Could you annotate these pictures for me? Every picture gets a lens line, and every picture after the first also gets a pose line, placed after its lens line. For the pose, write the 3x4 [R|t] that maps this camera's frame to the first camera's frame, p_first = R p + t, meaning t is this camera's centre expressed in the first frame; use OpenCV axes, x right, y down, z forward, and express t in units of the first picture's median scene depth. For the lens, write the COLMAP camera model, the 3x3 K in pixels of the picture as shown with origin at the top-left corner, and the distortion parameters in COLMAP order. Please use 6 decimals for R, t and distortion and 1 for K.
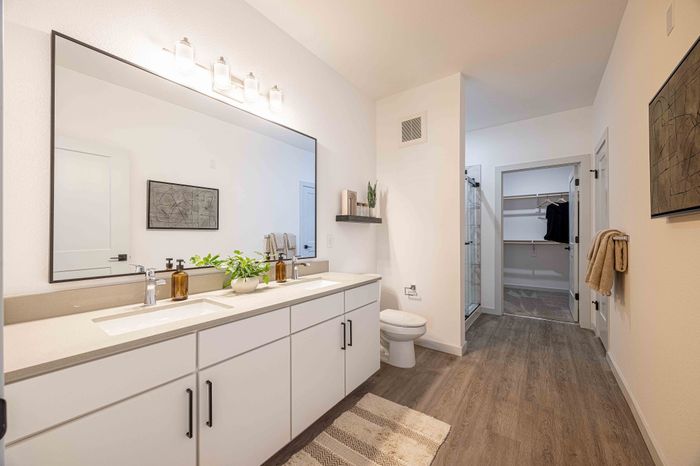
lens RADIAL K [[277.0, 0, 350.0], [0, 277.0, 233.0], [0, 0, 1]] dist [0.000947, 0.000069]
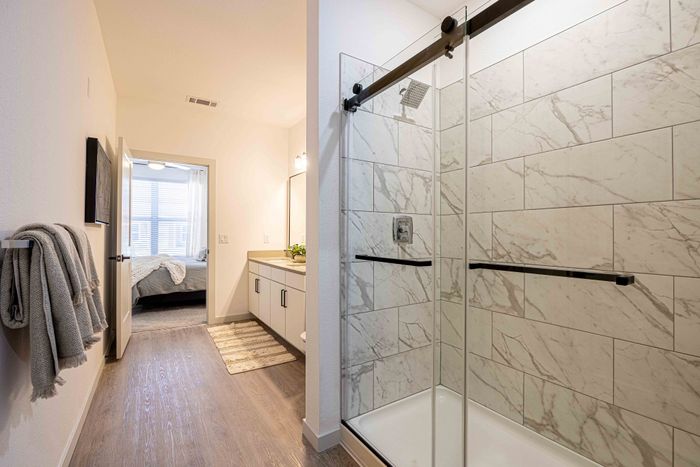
lens RADIAL K [[313.1, 0, 350.0], [0, 313.1, 233.5], [0, 0, 1]] dist [-0.017313, 0.000112]
pose [[-0.372991, -0.004891, -0.927822, 1.423704], [0.004518, 0.999965, -0.007087, 0.012875], [0.927824, -0.006836, -0.372956, 1.922117]]
